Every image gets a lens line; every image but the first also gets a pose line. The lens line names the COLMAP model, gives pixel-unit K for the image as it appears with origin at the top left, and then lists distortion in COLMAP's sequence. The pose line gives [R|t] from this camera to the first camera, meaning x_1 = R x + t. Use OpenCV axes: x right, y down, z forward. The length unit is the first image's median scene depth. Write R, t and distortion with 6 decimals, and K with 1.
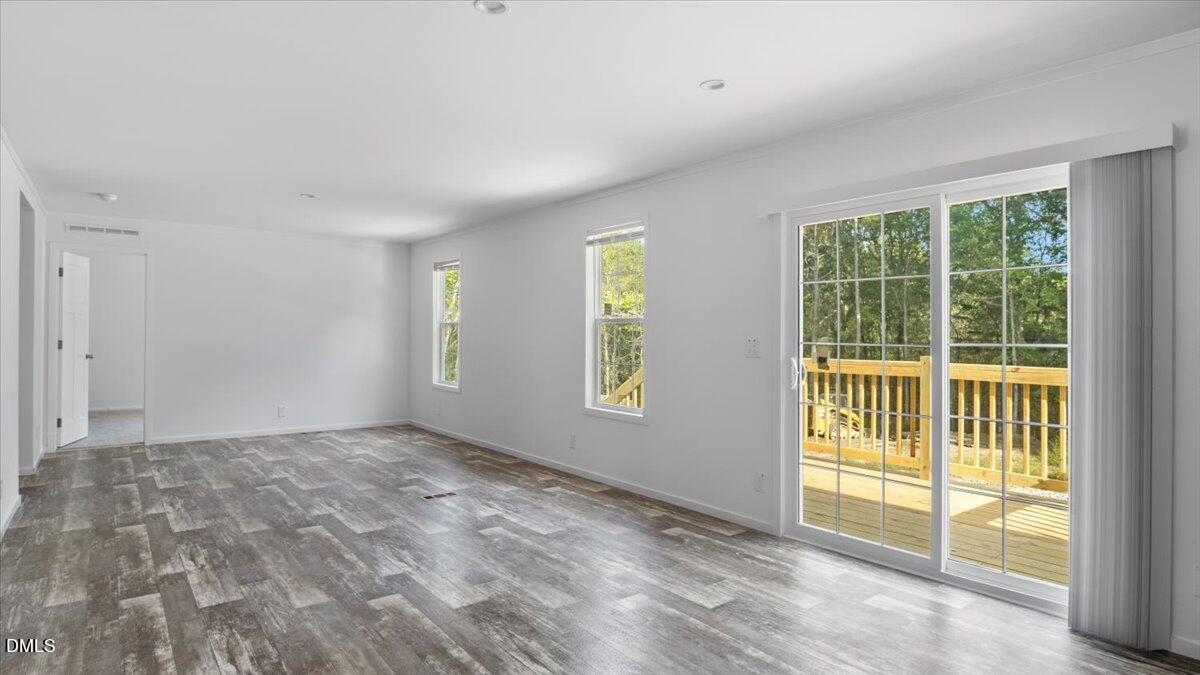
lens RADIAL K [[684.3, 0, 596.9], [0, 684.3, 321.3], [0, 0, 1]] dist [-0.029230, 0.001745]
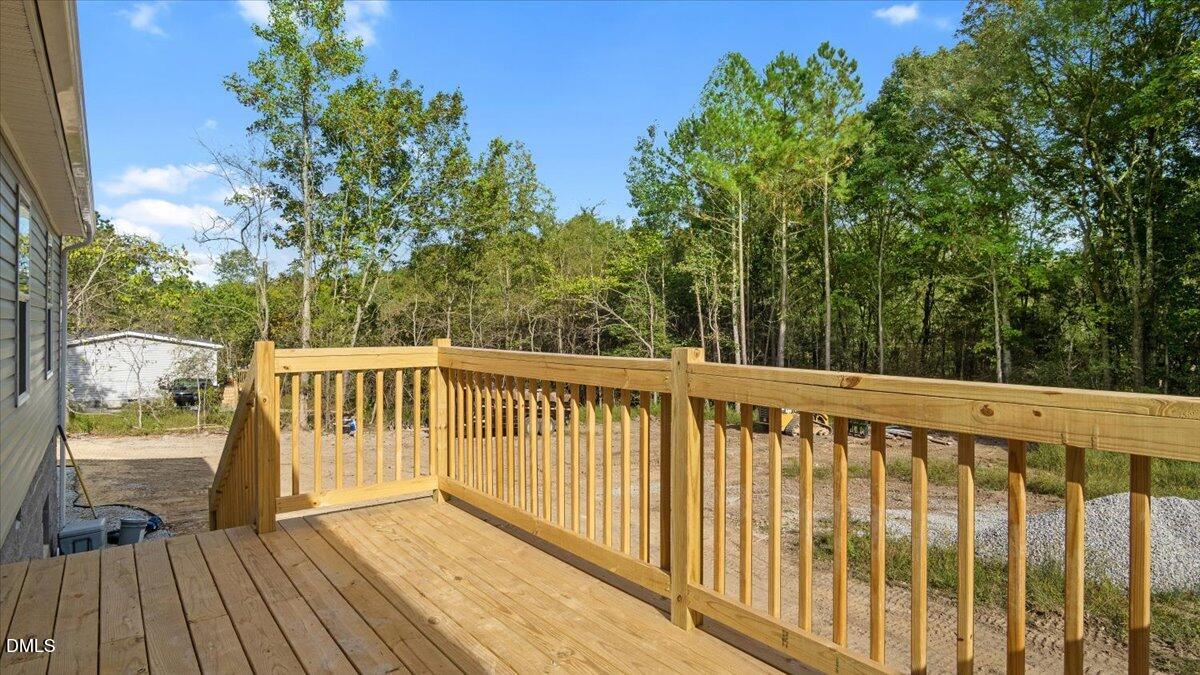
lens RADIAL K [[672.6, 0, 600.2], [0, 672.6, 330.0], [0, 0, 1]] dist [-0.034364, 0.000232]
pose [[0.999953, -0.009637, -0.000724, 0.078235], [0.009653, 0.999583, 0.027218, 0.004975], [0.000461, -0.027224, 0.999629, 0.102326]]
